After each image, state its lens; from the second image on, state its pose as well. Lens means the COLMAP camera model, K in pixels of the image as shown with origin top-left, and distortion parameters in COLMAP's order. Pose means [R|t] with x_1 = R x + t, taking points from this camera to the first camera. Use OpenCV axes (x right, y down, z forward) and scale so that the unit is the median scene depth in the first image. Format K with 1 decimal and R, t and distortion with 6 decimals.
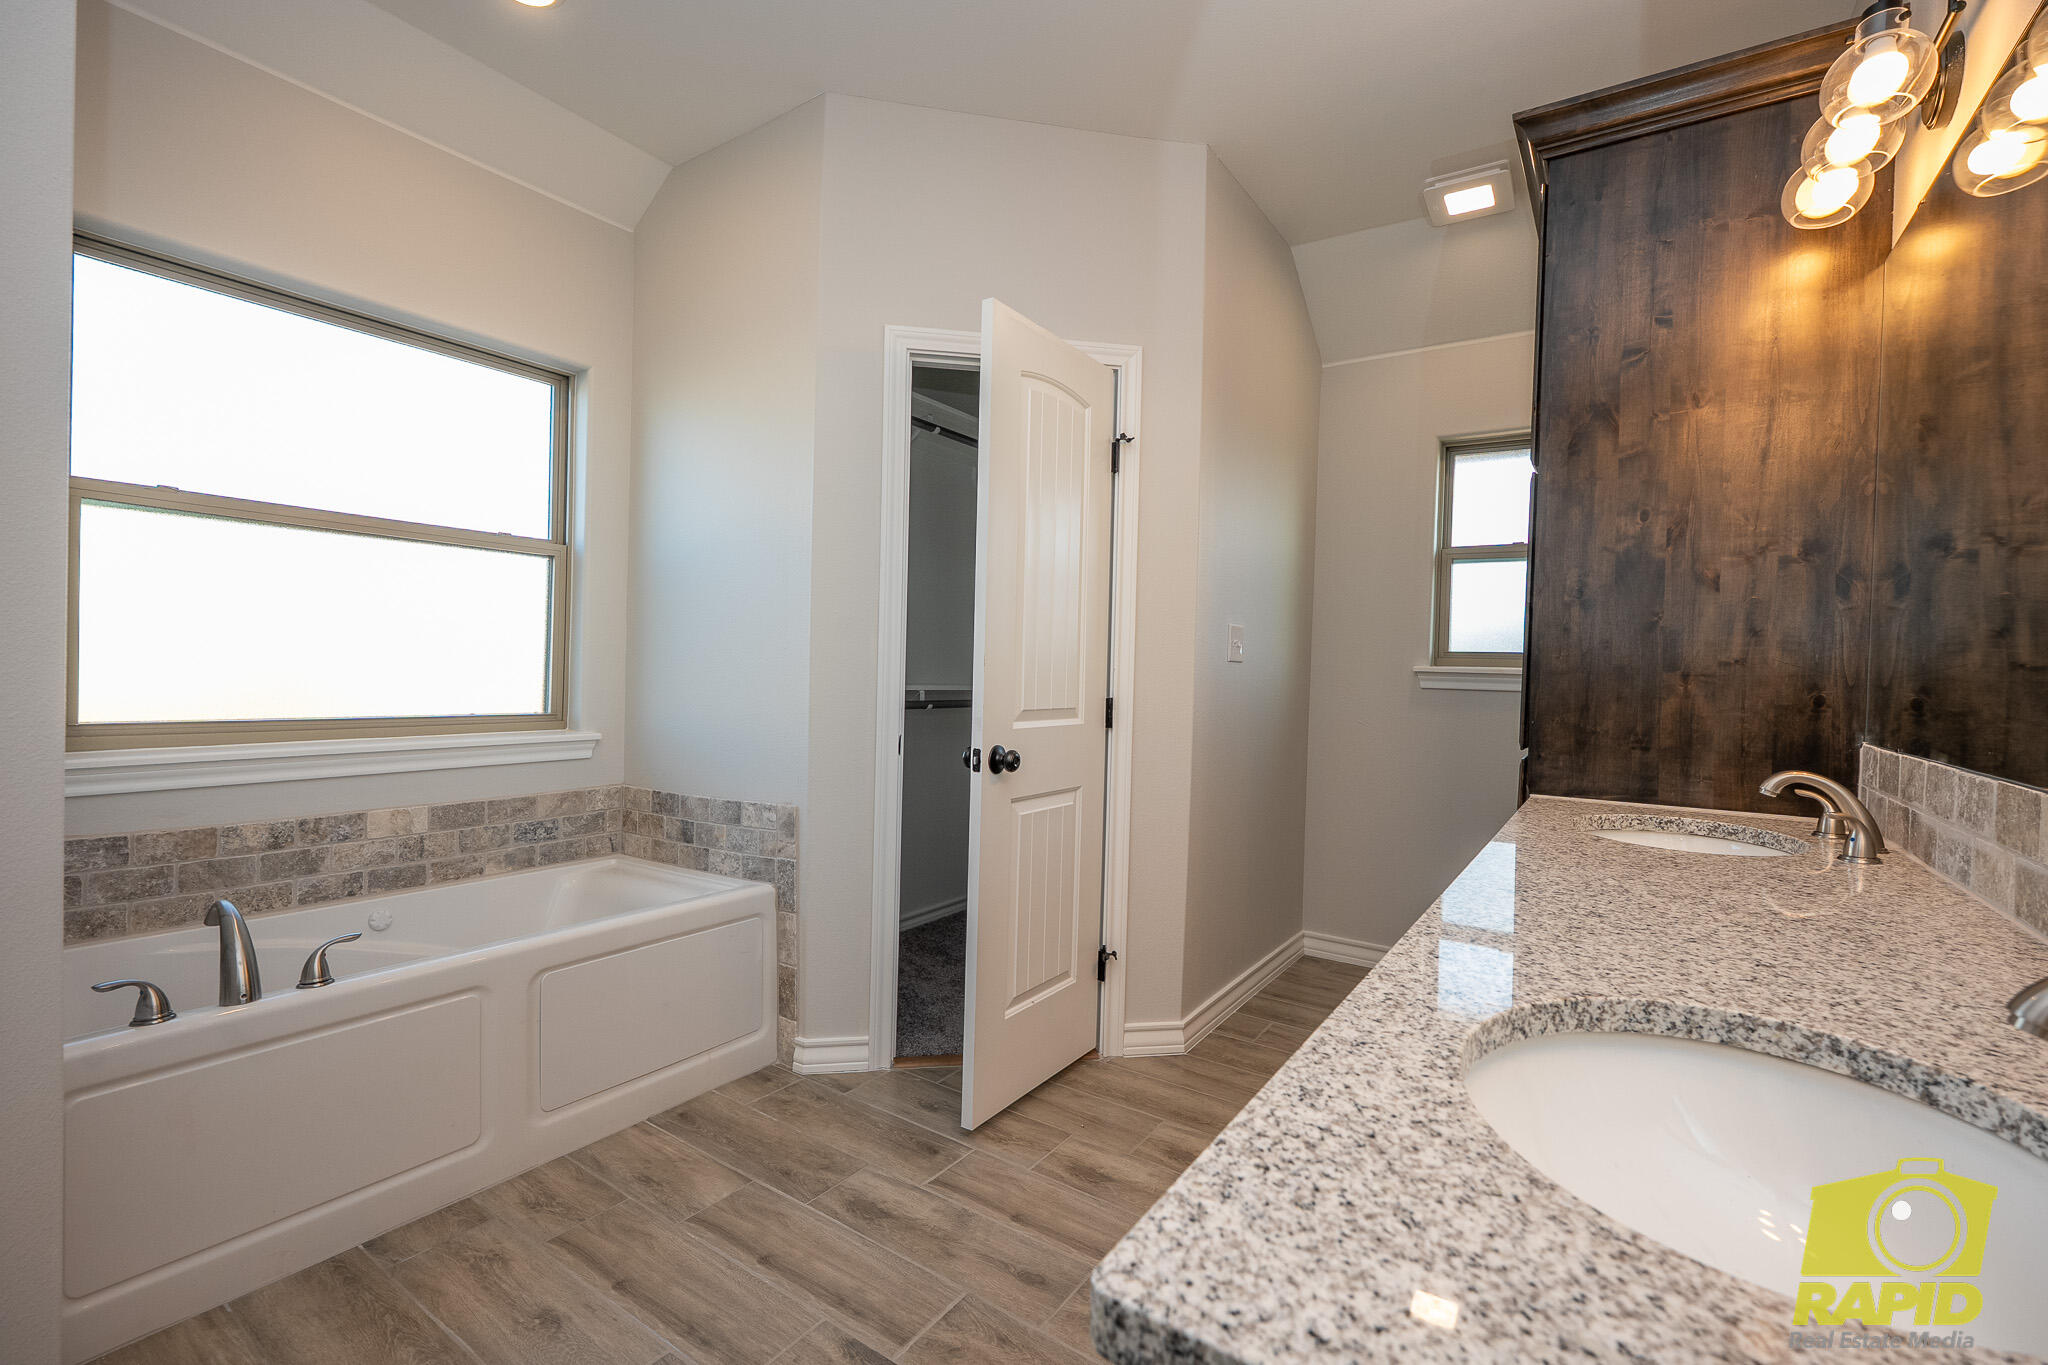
lens RADIAL K [[905.3, 0, 1023.7], [0, 905.3, 682.0], [0, 0, 1]] dist [0.000528, 0.000245]
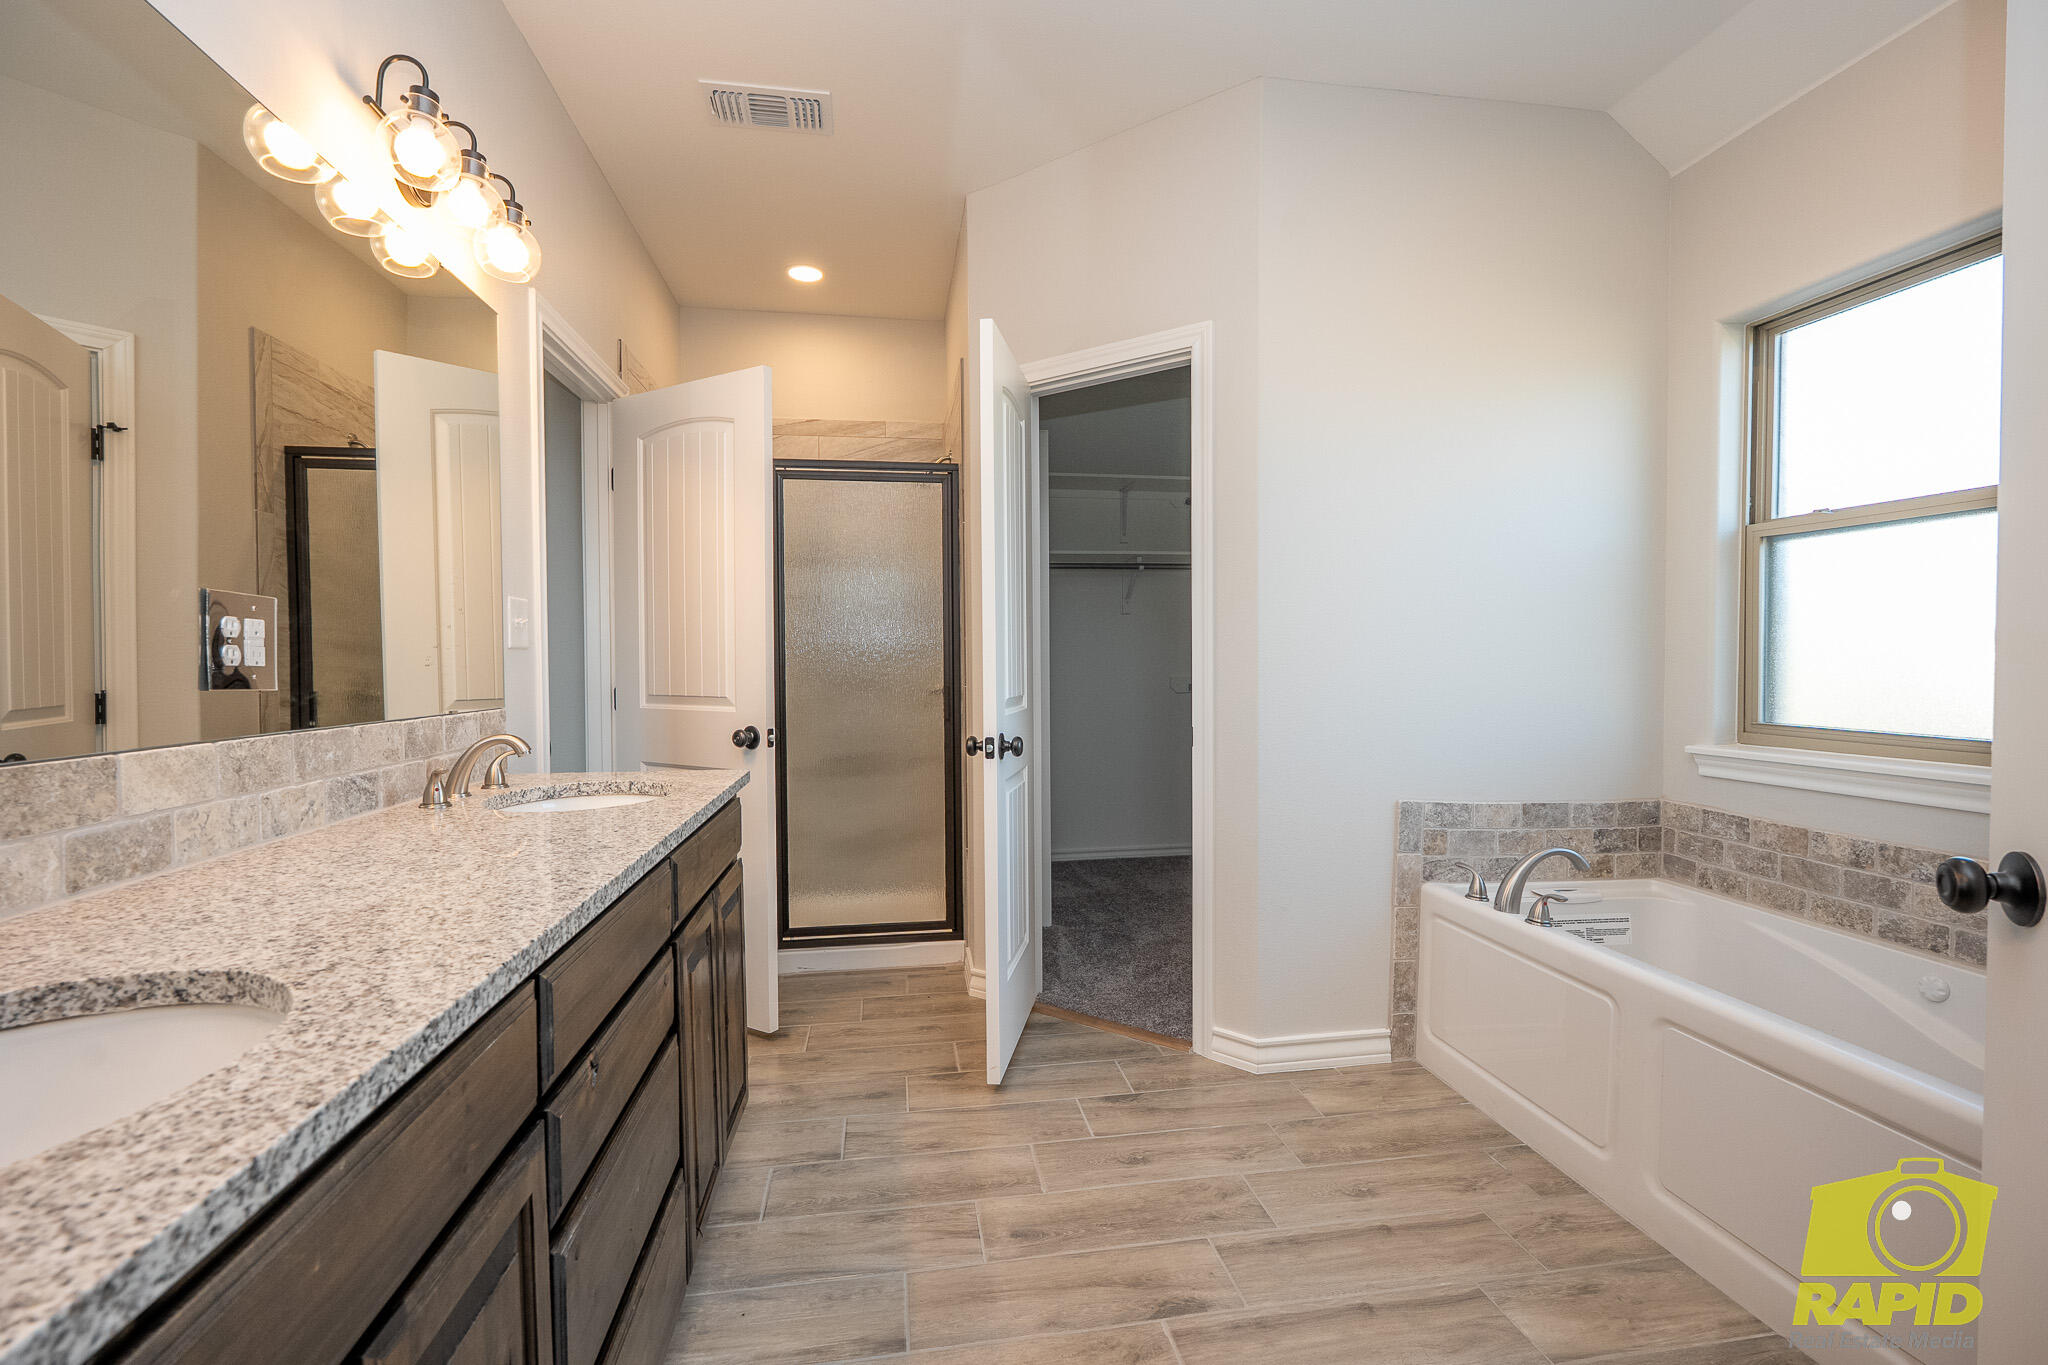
lens RADIAL K [[905.3, 0, 1026.1], [0, 905.3, 678.4], [0, 0, 1]] dist [0.000528, 0.000245]
pose [[-0.726049, -0.006145, -0.687616, 0.490618], [-0.022900, 0.999621, 0.015246, -0.009421], [0.687262, 0.026816, -0.725915, 1.142783]]
